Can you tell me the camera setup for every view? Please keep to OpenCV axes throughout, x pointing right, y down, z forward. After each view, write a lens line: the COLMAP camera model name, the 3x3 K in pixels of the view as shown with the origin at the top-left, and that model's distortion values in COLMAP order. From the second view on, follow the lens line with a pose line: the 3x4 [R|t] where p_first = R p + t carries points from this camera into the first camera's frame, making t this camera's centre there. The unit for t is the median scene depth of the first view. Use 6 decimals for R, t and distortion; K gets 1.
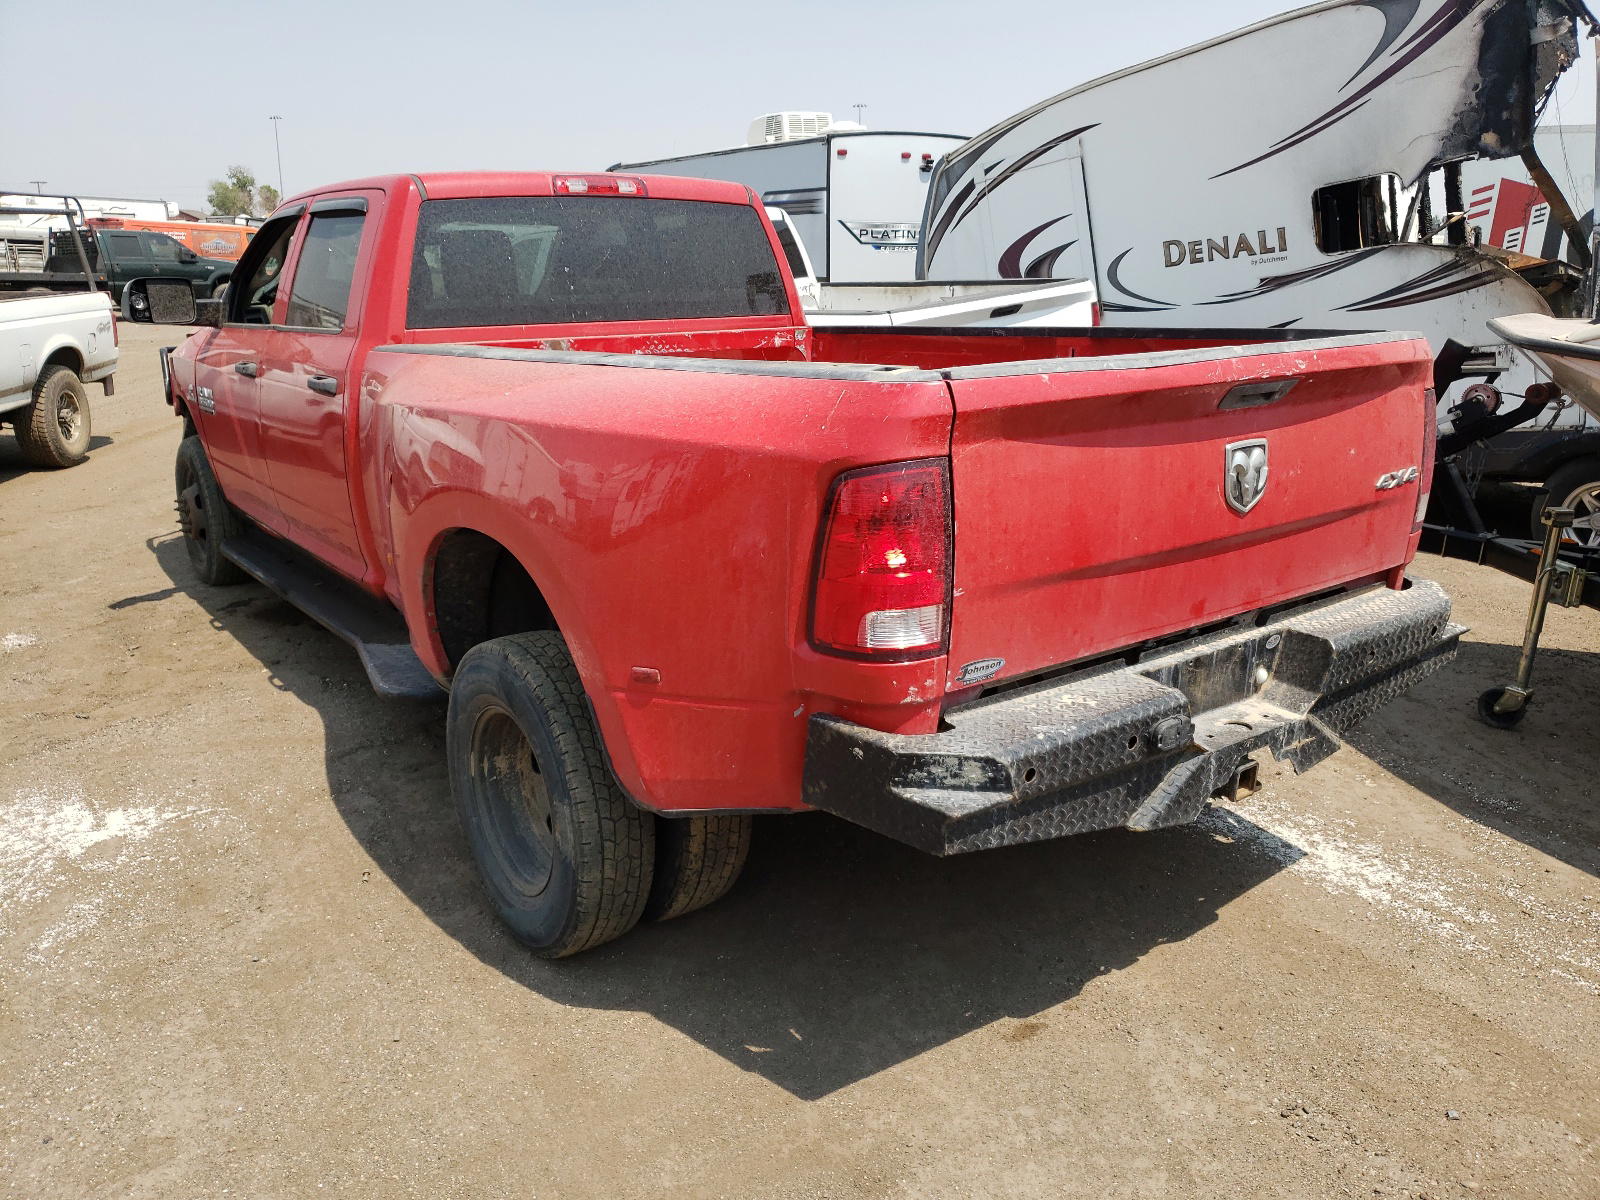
lens RADIAL K [[1243.3, 0, 800.0], [0, 1243.3, 600.0], [0, 0, 1]] dist [0.039213, 0.001526]
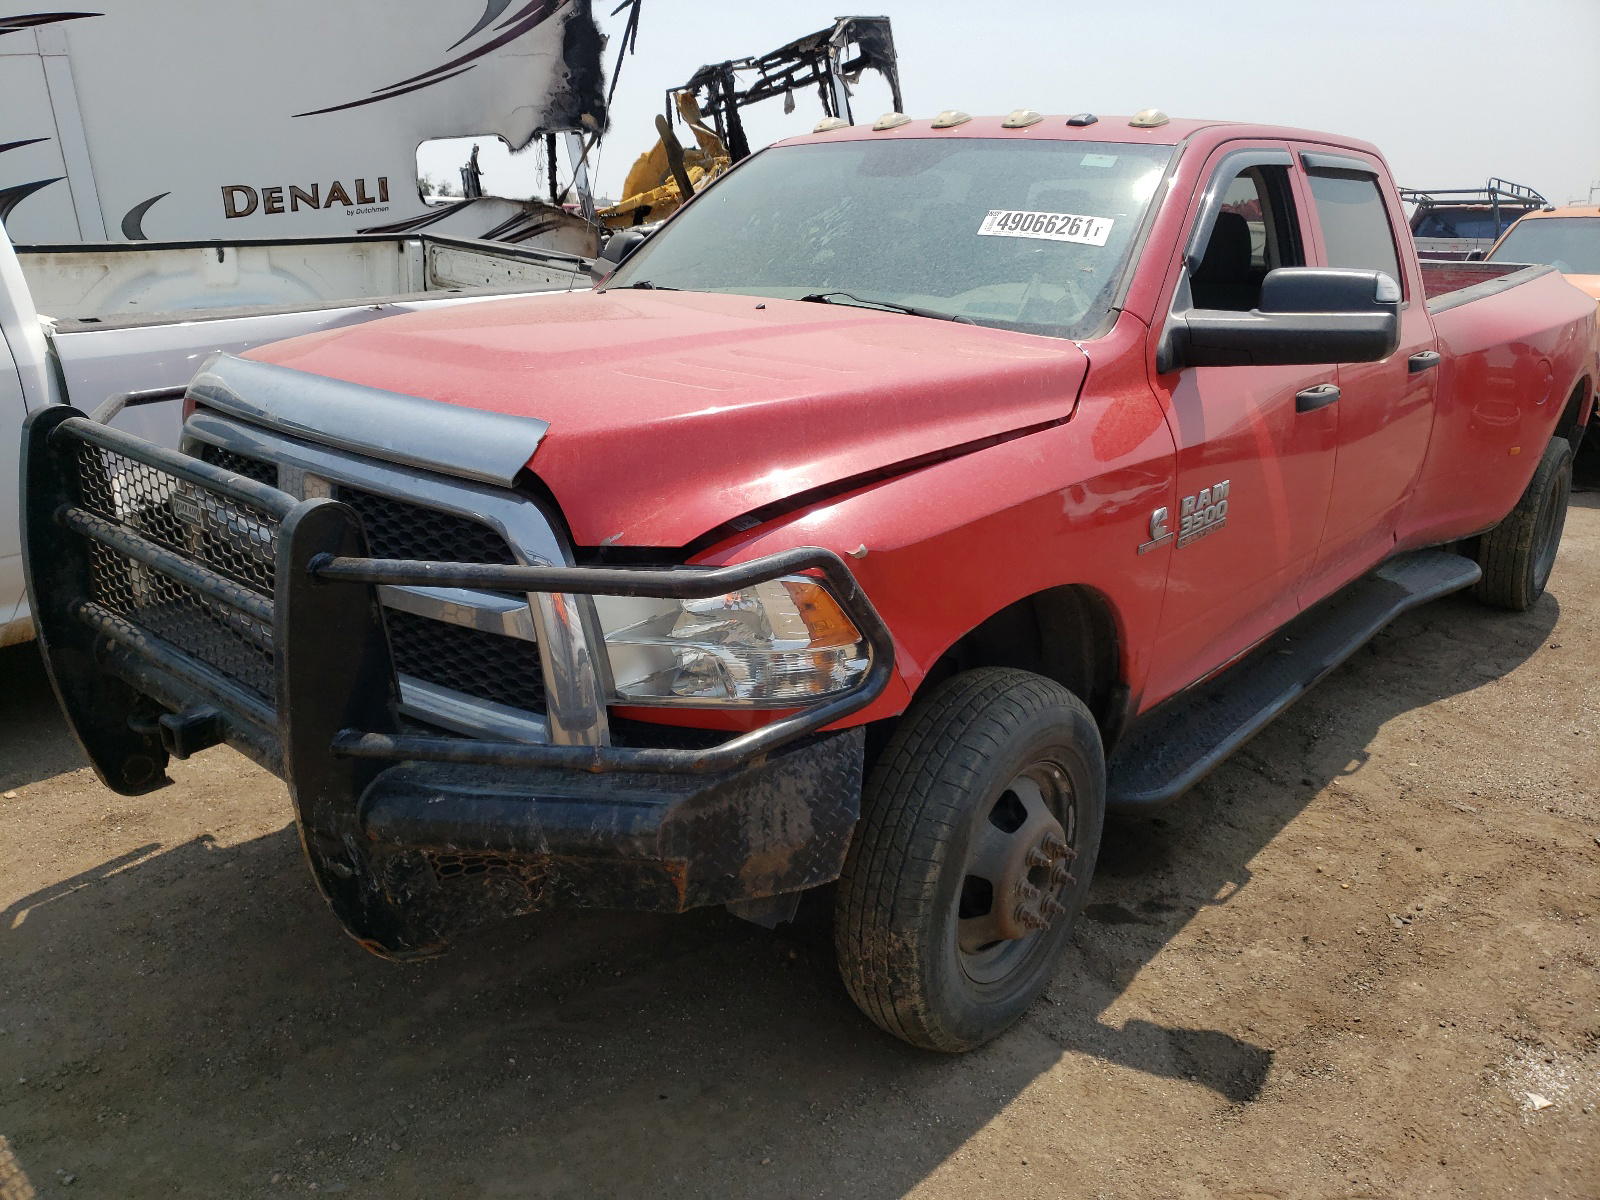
lens RADIAL K [[1180.9, 0, 800.0], [0, 1180.9, 600.0], [0, 0, 1]] dist [-0.001573, 0.000844]
pose [[-0.202945, -0.305382, 0.930352, -0.624136], [0.254955, 0.900873, 0.351321, -0.231478], [-0.945416, 0.308497, -0.104969, 0.858492]]
